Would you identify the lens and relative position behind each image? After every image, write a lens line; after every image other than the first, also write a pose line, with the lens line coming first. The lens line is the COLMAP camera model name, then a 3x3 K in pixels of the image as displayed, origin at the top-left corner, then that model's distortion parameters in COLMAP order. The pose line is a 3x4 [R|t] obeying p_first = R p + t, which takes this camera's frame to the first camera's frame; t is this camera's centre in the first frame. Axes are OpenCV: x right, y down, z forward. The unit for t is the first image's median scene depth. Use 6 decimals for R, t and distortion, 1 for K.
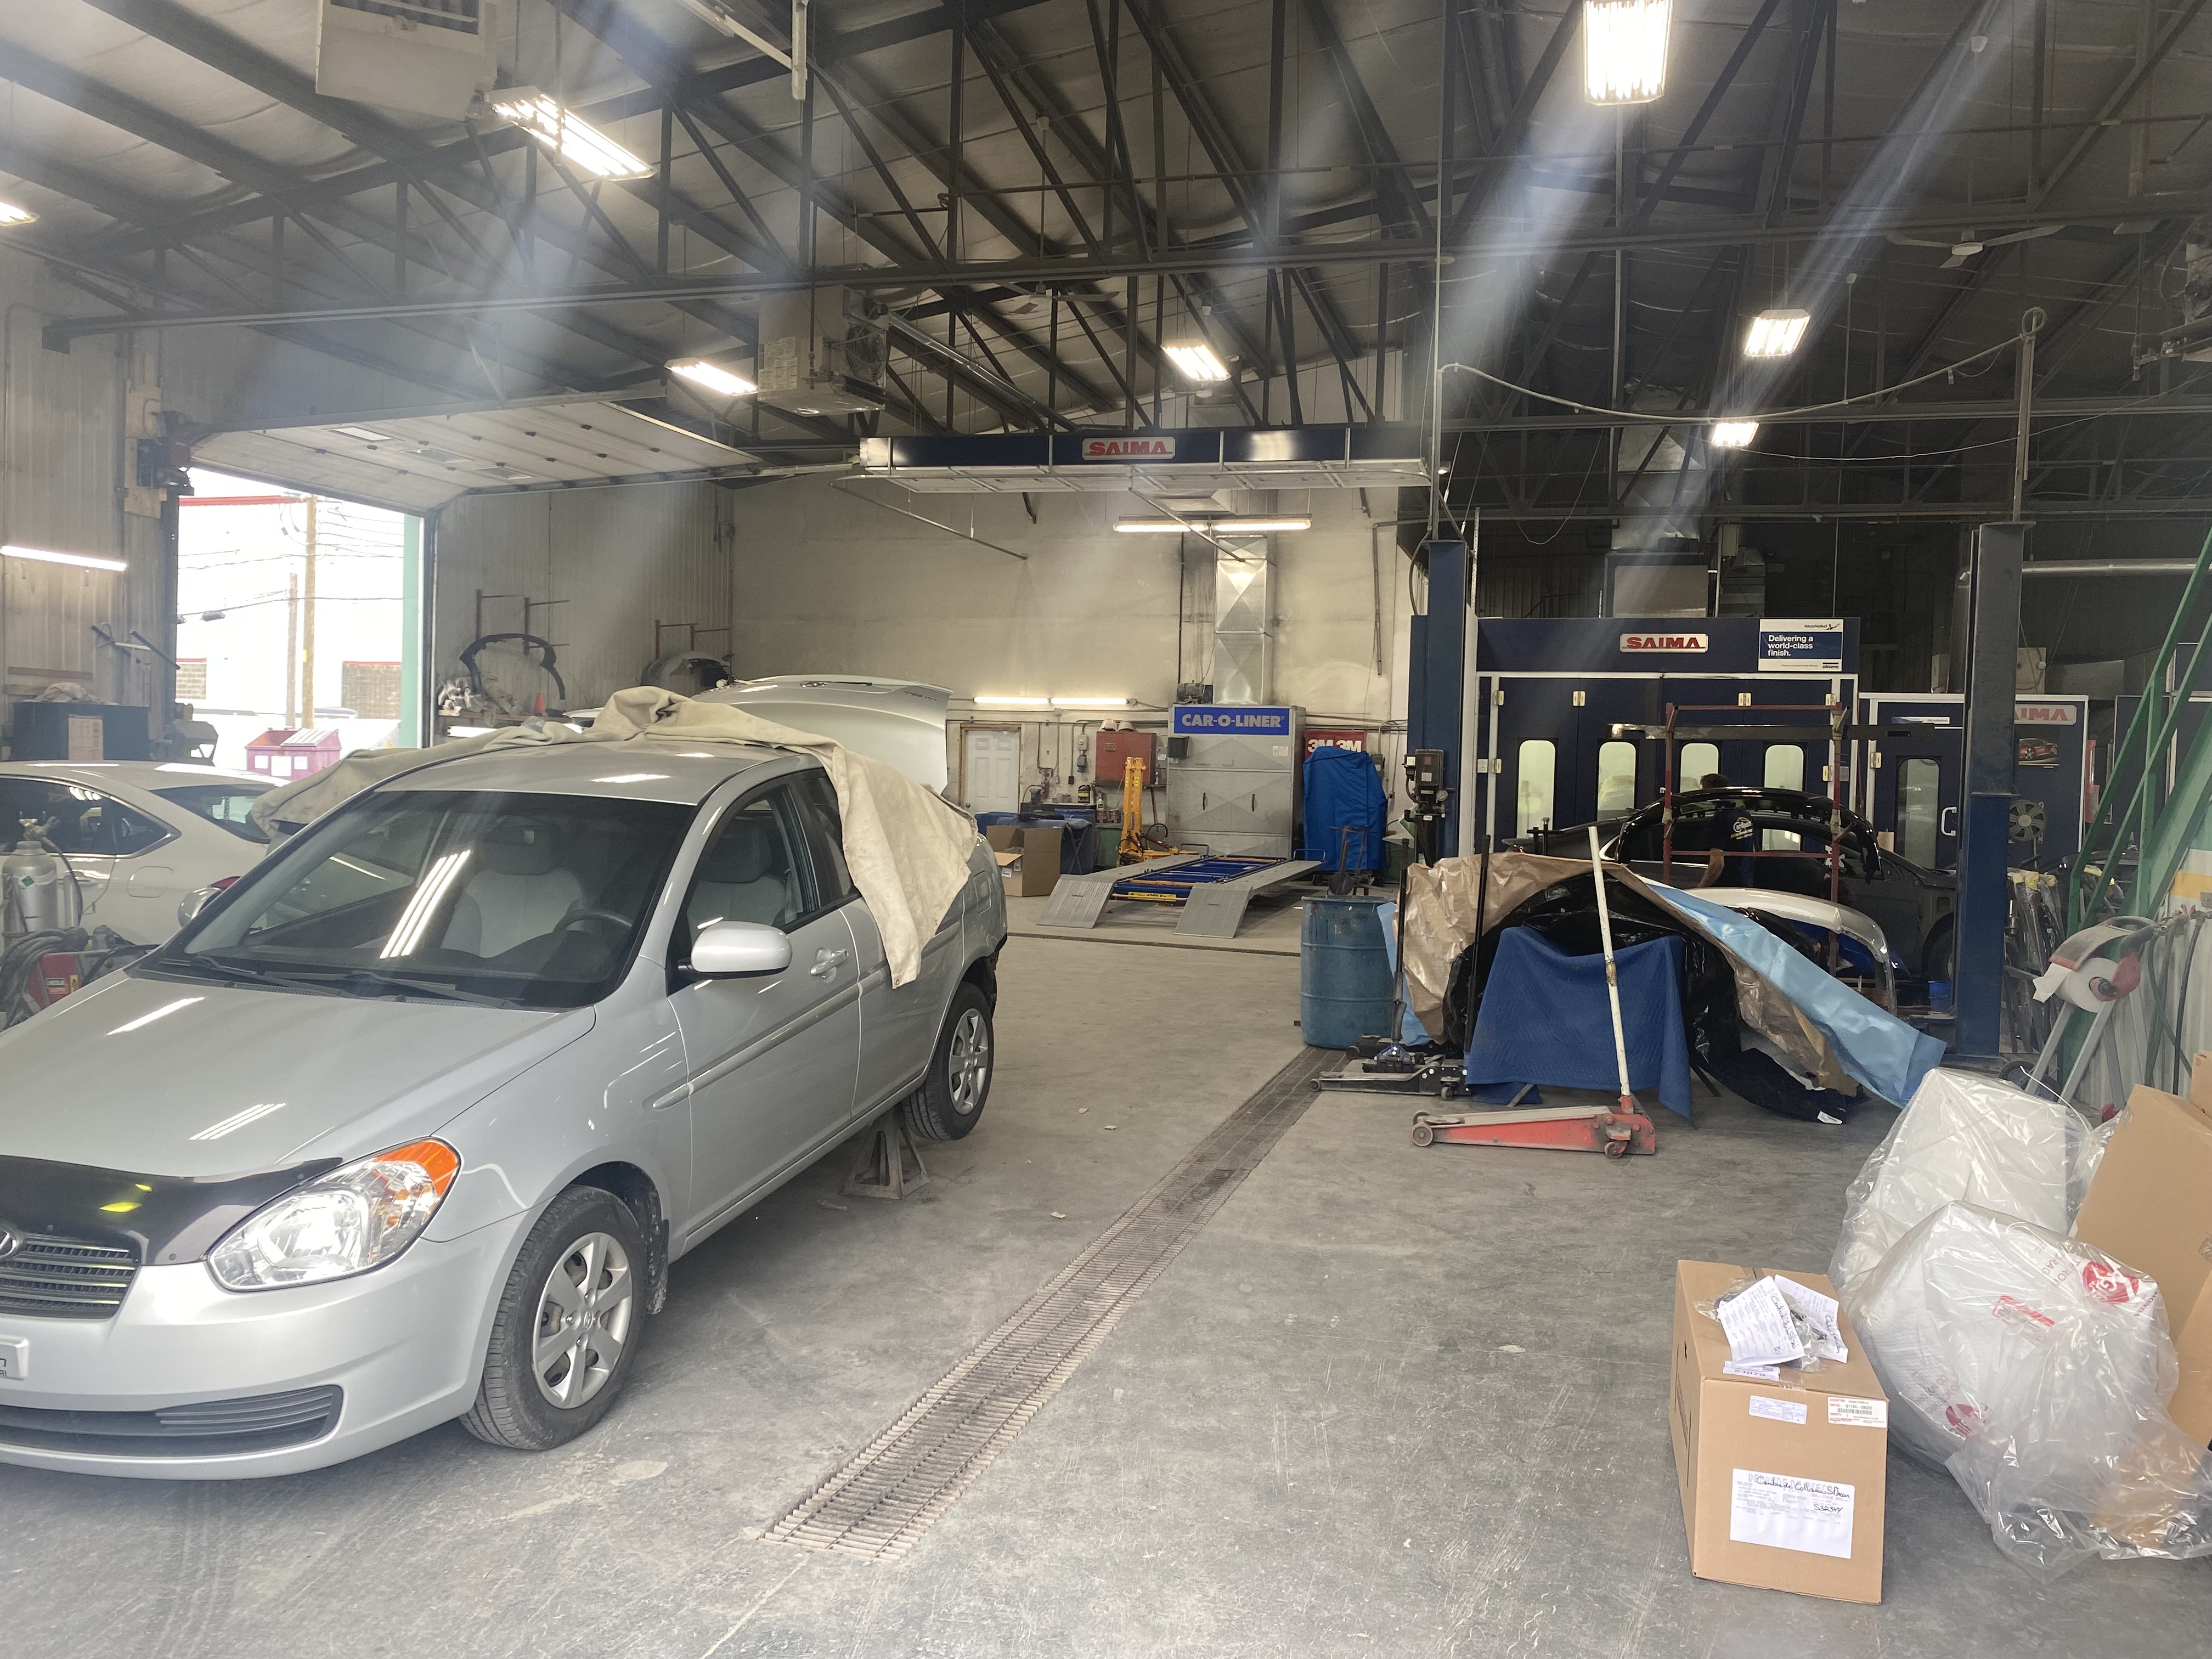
lens RADIAL K [[1668.4, 0, 1106.6], [0, 1668.4, 834.5], [0, 0, 1]] dist [-0.005108, -0.009672]
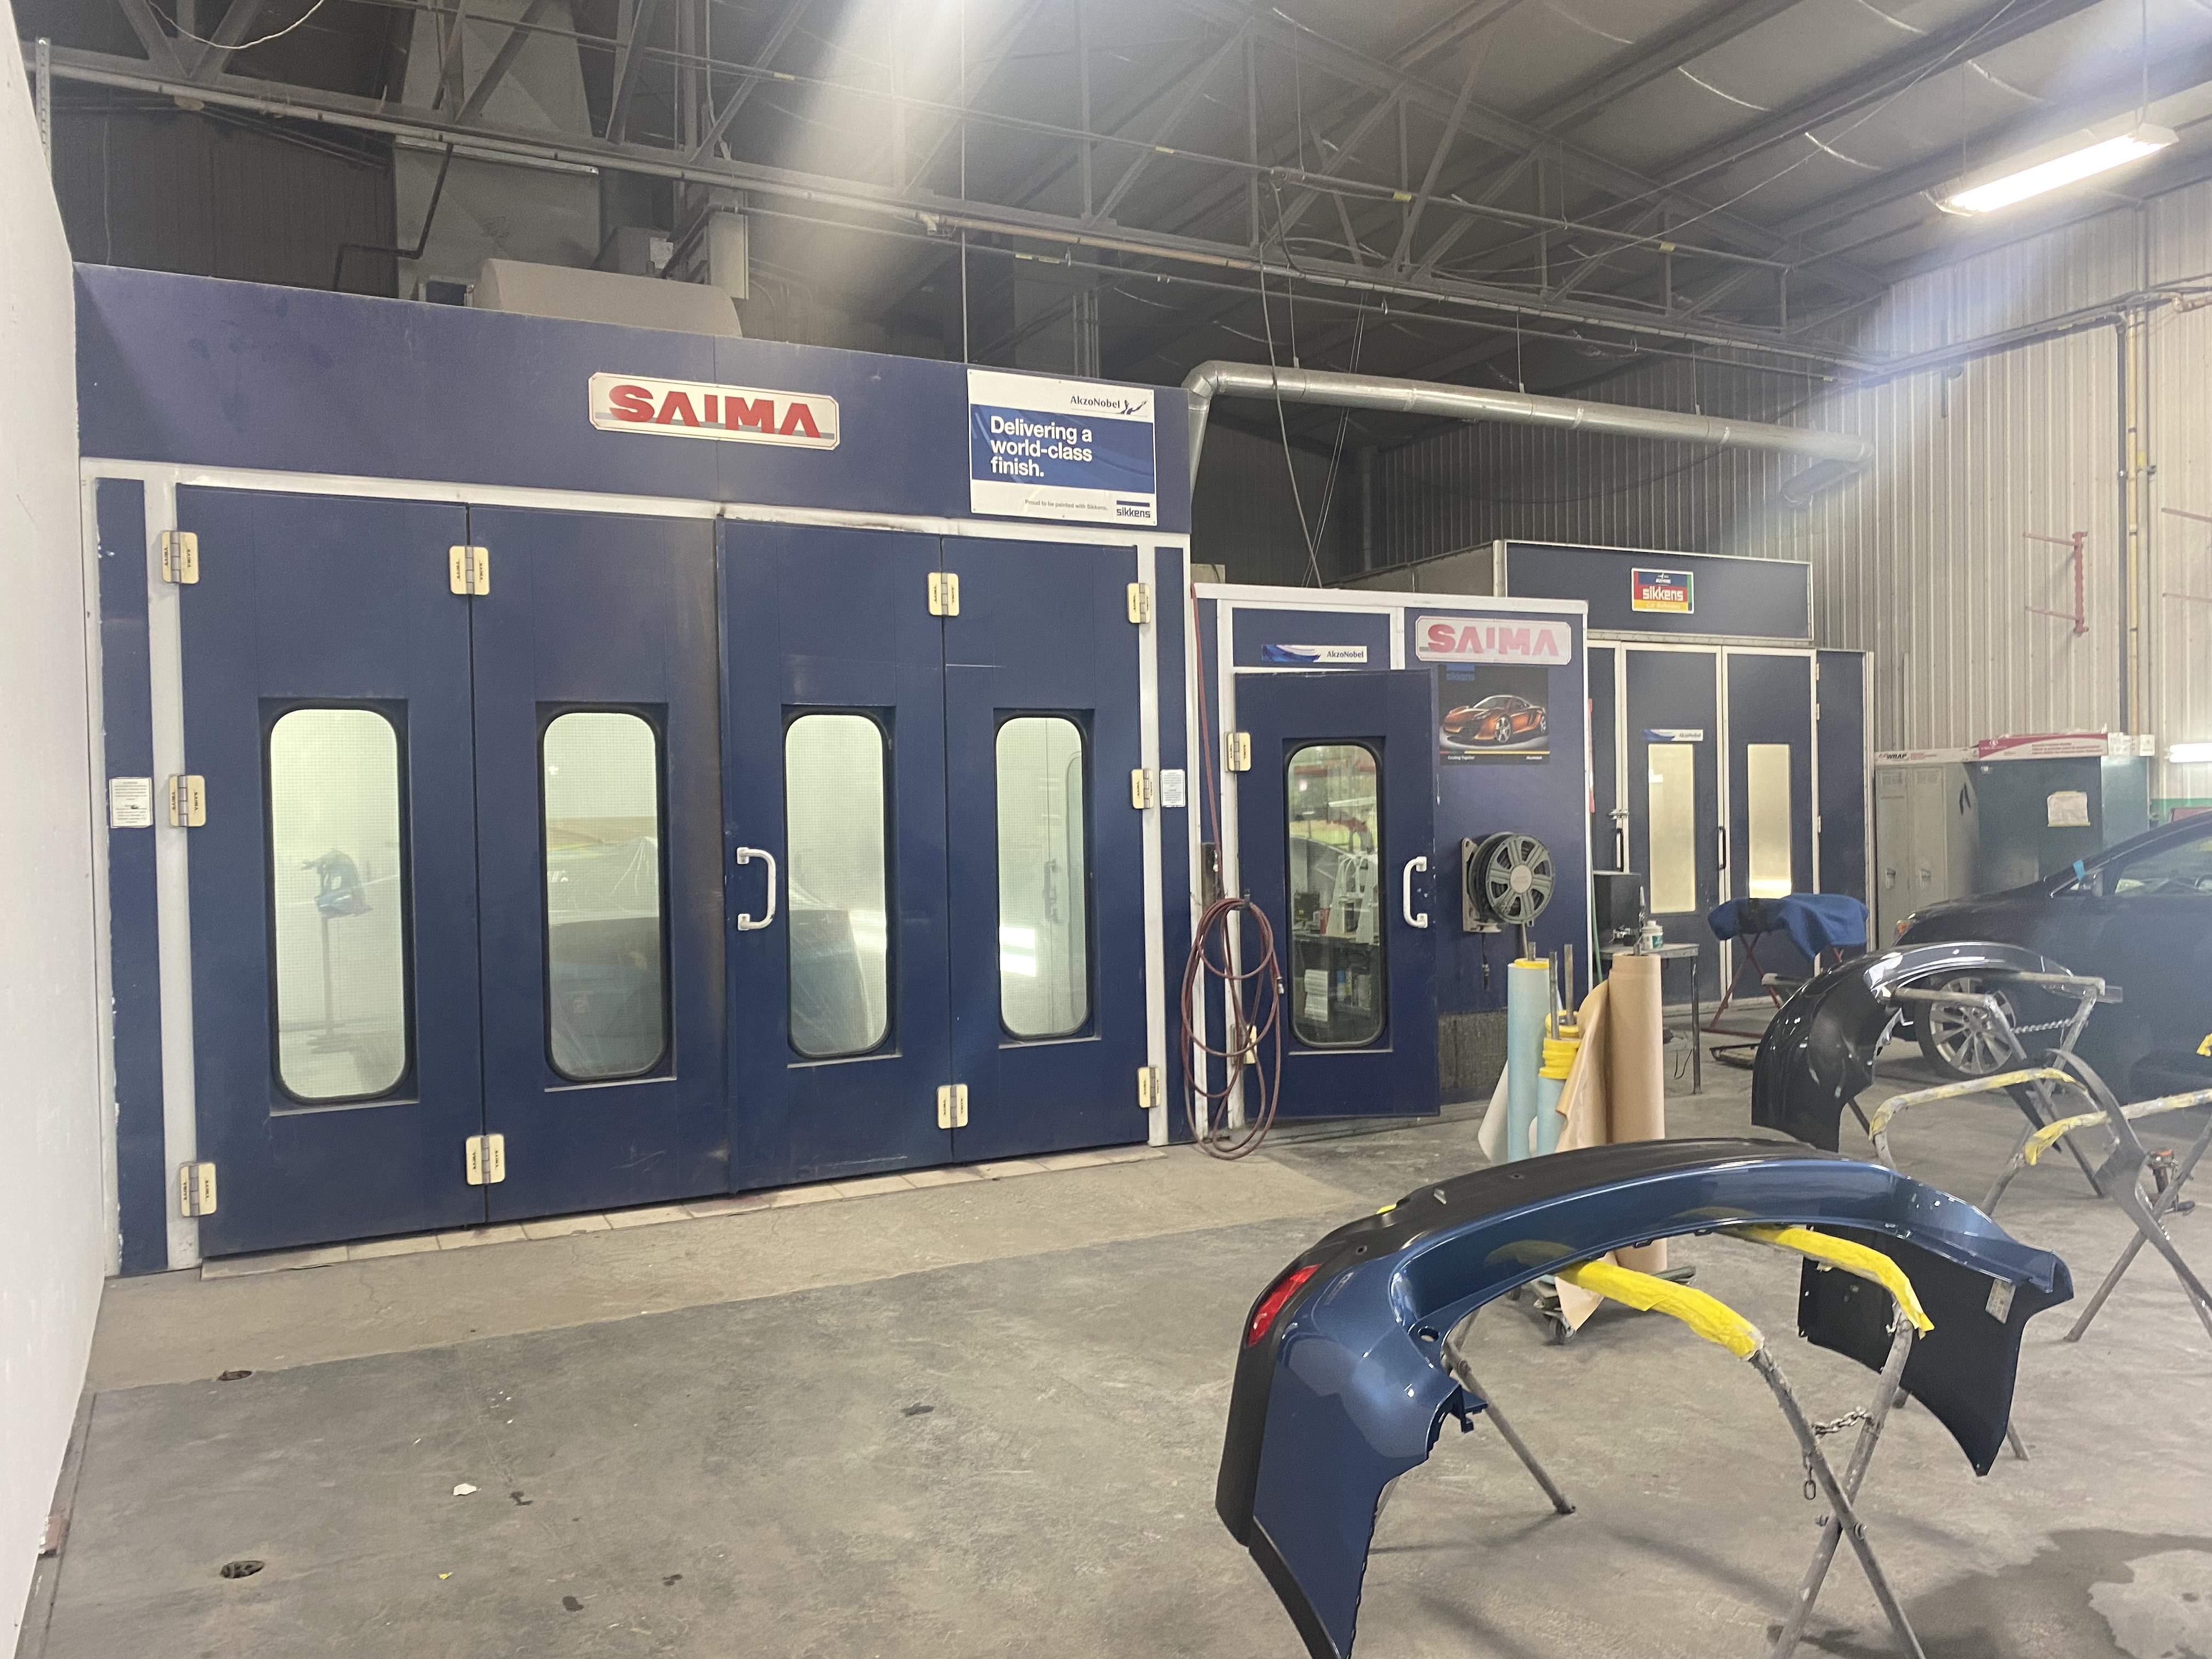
lens RADIAL K [[1668.4, 0, 1108.2], [0, 1668.4, 842.4], [0, 0, 1]] dist [-0.005108, -0.009672]
pose [[0.709025, -0.052465, 0.703229, 0.153985], [0.066604, 0.997753, 0.007286, -0.027350], [-0.702031, 0.041672, 0.710926, 0.726463]]
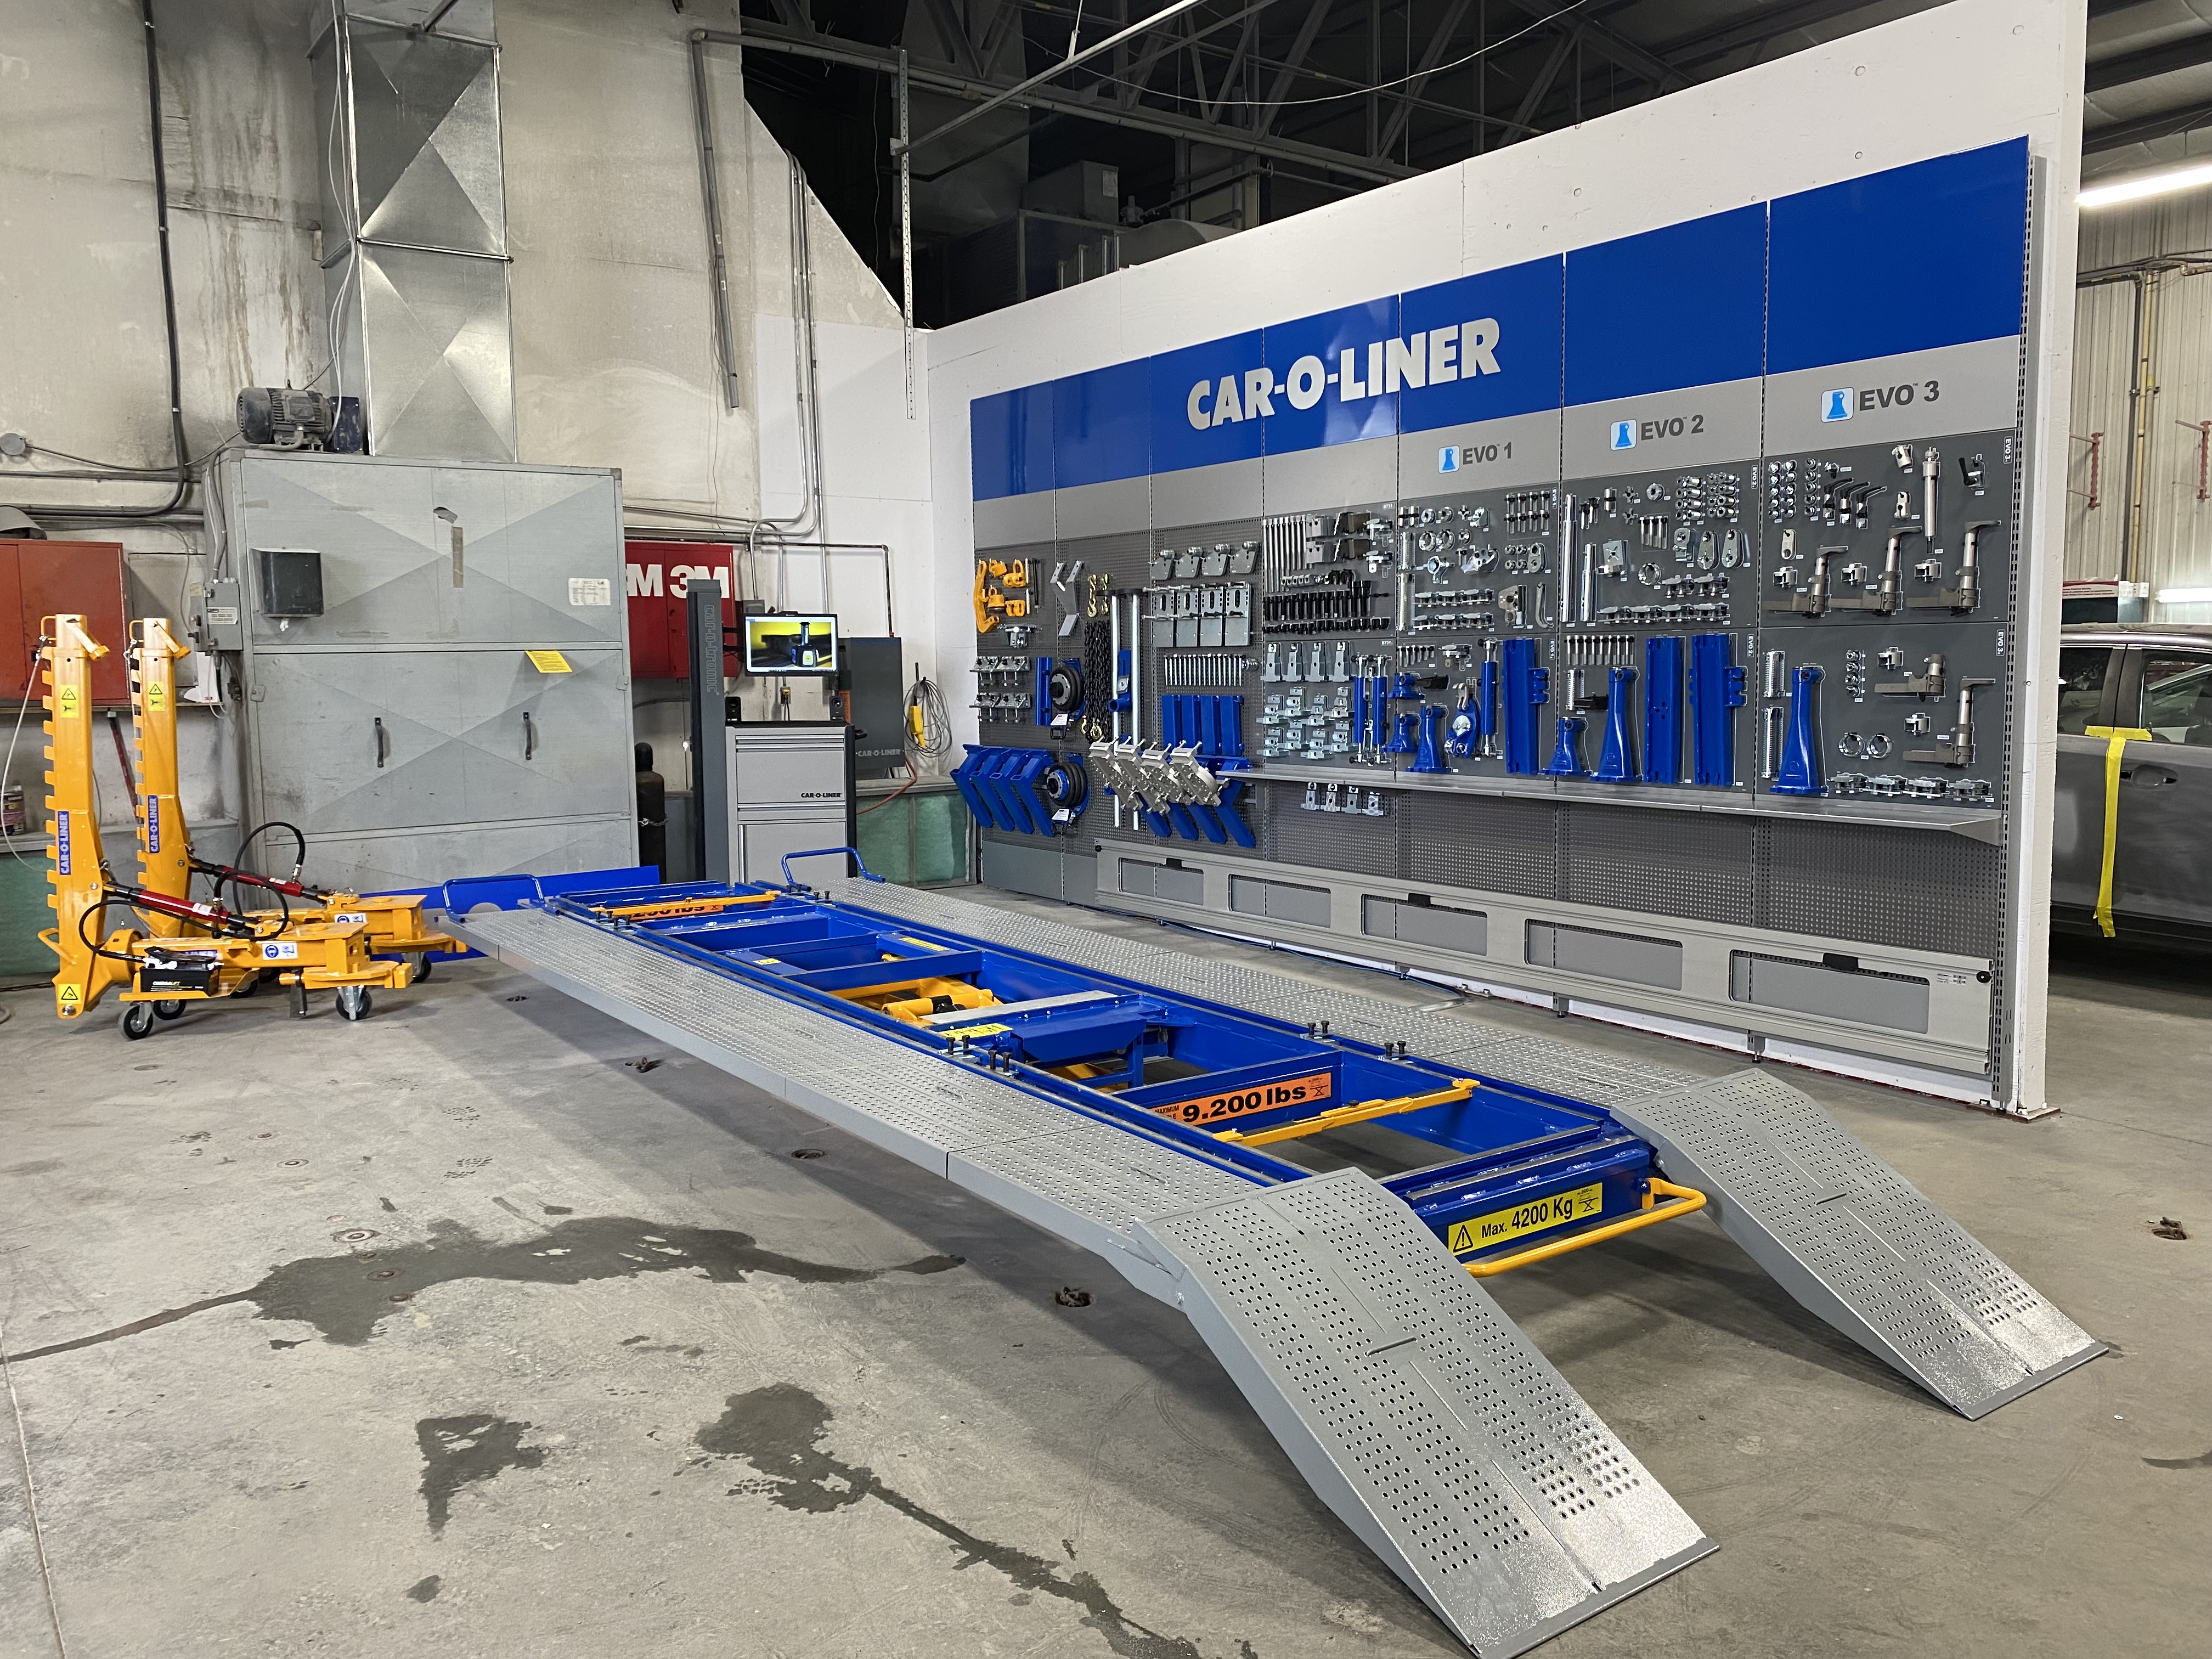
lens RADIAL K [[1668.4, 0, 1108.9], [0, 1668.4, 829.1], [0, 0, 1]] dist [-0.005108, -0.009672]
pose [[0.610349, -0.116806, 0.783473, -0.140717], [0.066577, 0.993133, 0.096198, -0.028481], [-0.789330, -0.006553, 0.613935, 0.783835]]
